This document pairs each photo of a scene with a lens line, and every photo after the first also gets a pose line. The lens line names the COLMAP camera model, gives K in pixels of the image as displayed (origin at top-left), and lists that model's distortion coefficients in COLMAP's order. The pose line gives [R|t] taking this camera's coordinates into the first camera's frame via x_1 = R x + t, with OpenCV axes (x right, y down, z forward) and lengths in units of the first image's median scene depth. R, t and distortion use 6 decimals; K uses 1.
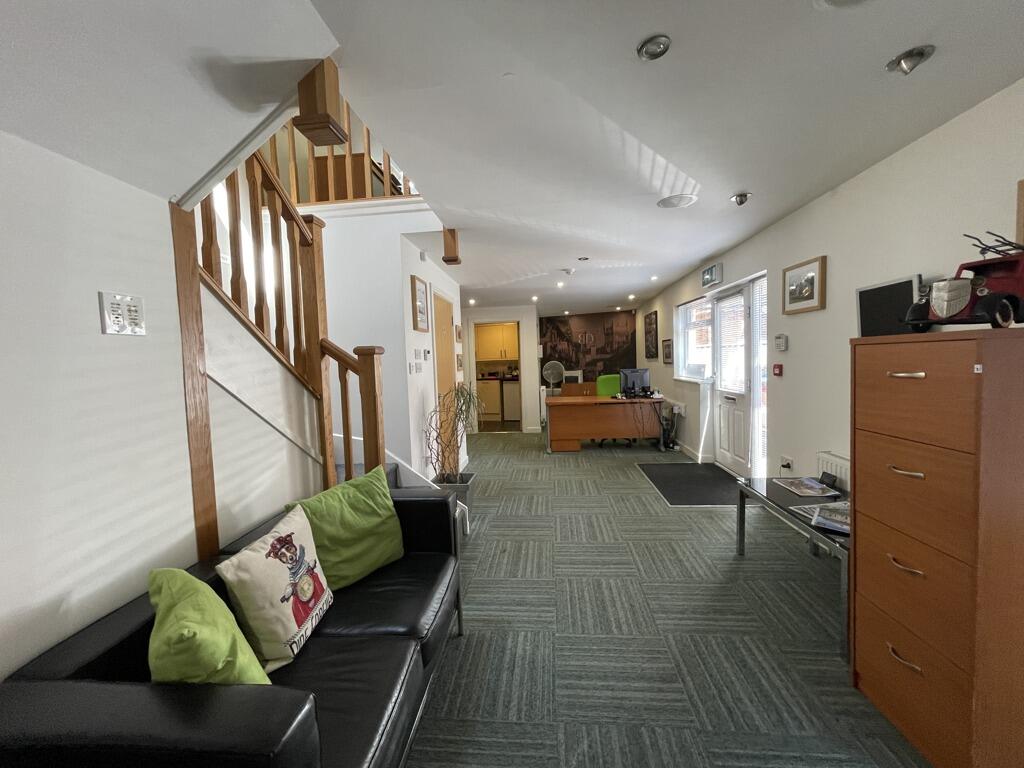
lens RADIAL K [[410.4, 0, 512.0], [0, 410.4, 384.0], [0, 0, 1]] dist [-0.004182, -0.000222]
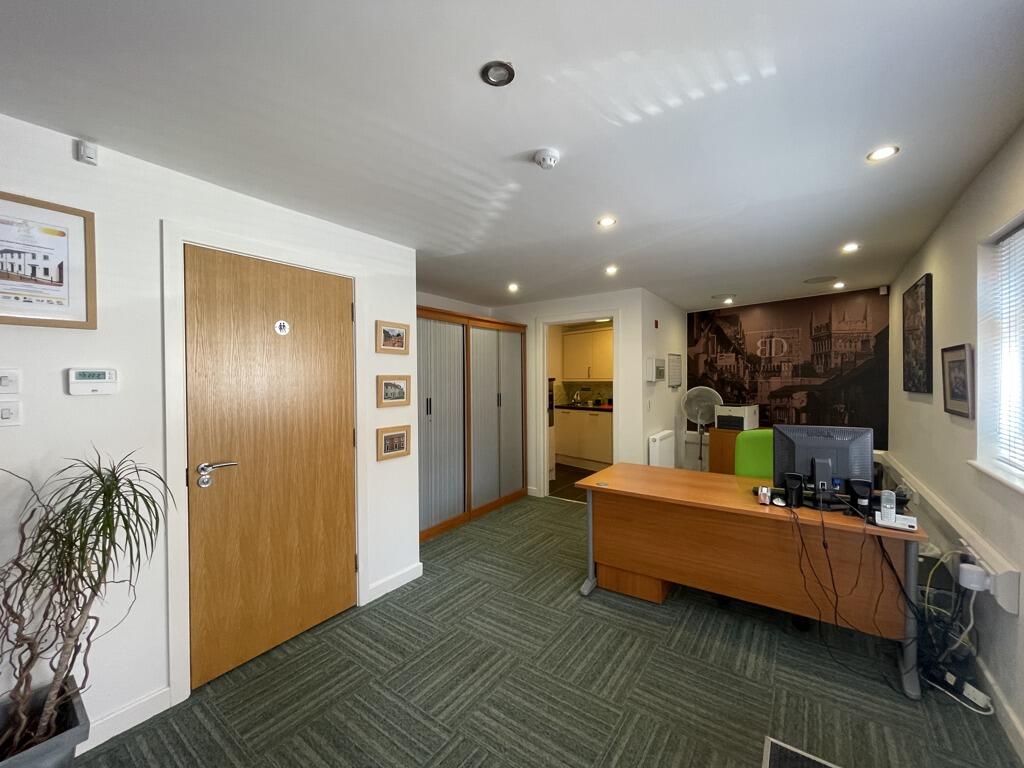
lens RADIAL K [[410.4, 0, 512.0], [0, 410.4, 384.0], [0, 0, 1]] dist [-0.004182, -0.000222]
pose [[0.859481, 0.036135, -0.509889, 0.195420], [-0.051389, 0.998553, -0.015857, -0.042981], [0.508579, 0.039831, 0.860094, 0.430037]]
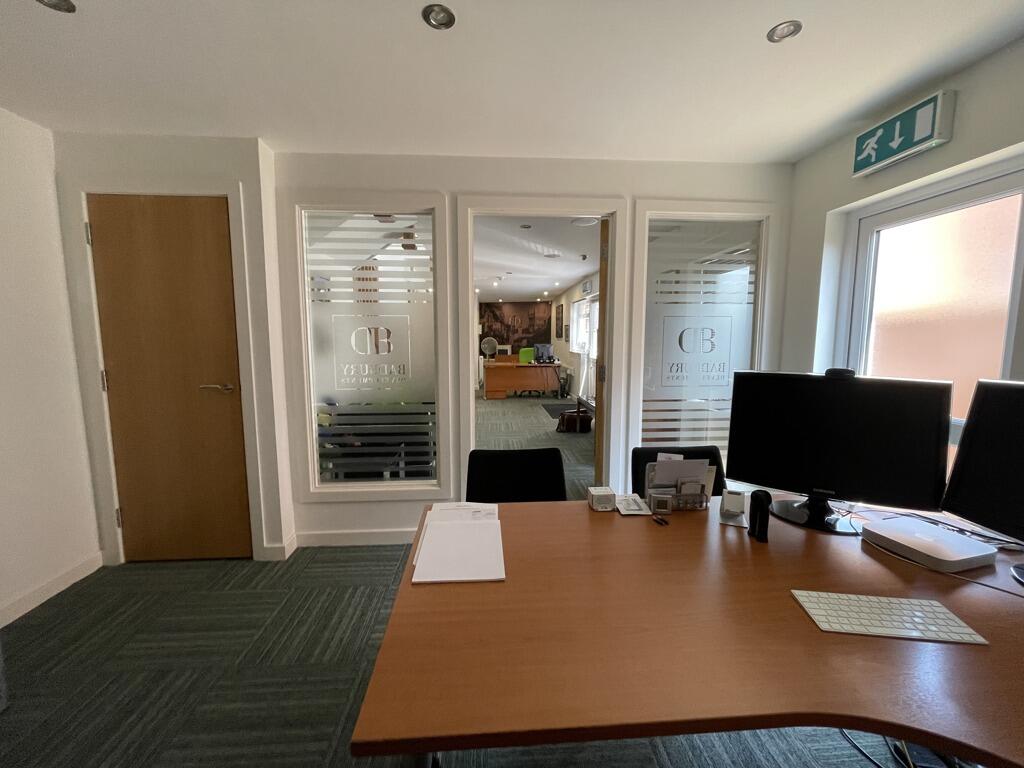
lens RADIAL K [[410.4, 0, 512.0], [0, 410.4, 384.0], [0, 0, 1]] dist [-0.004182, -0.000222]
pose [[0.987475, 0.019254, 0.156596, -0.035477], [-0.027431, 0.998361, 0.050226, 0.029092], [-0.155373, -0.053892, 0.986385, -0.362656]]
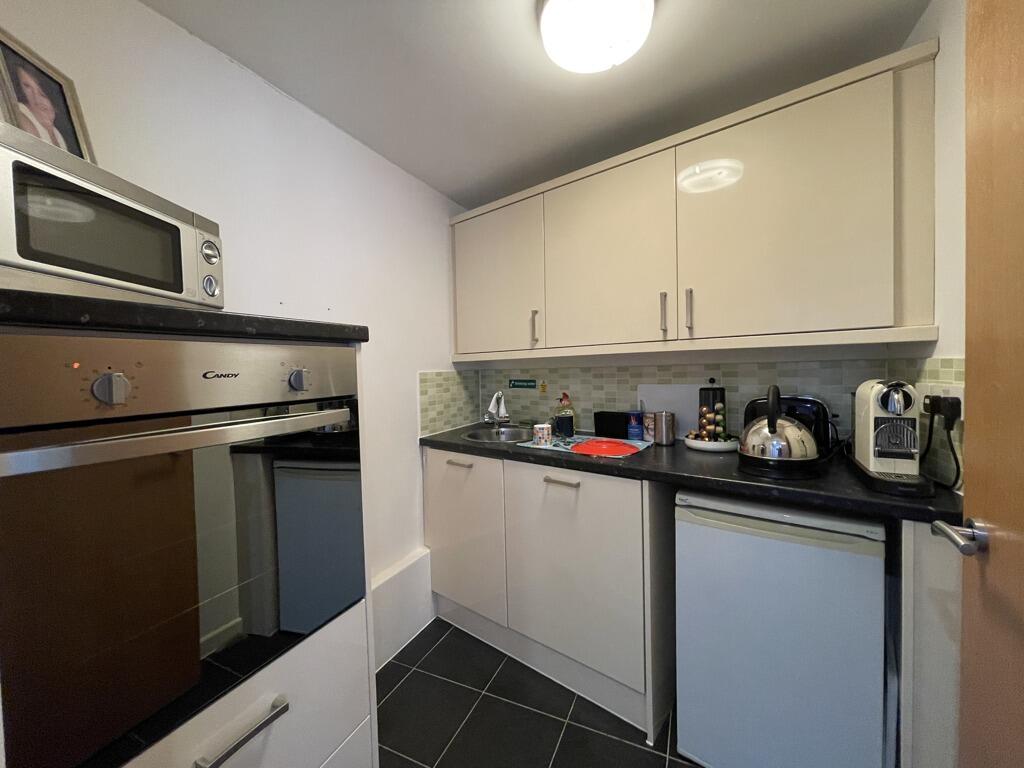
lens RADIAL K [[410.4, 0, 512.0], [0, 410.4, 384.0], [0, 0, 1]] dist [-0.004182, -0.000222]
pose [[0.939583, 0.025851, -0.341342, -0.032891], [-0.029263, 0.999560, -0.004850, -0.052123], [0.341067, 0.014546, 0.939926, 1.012174]]
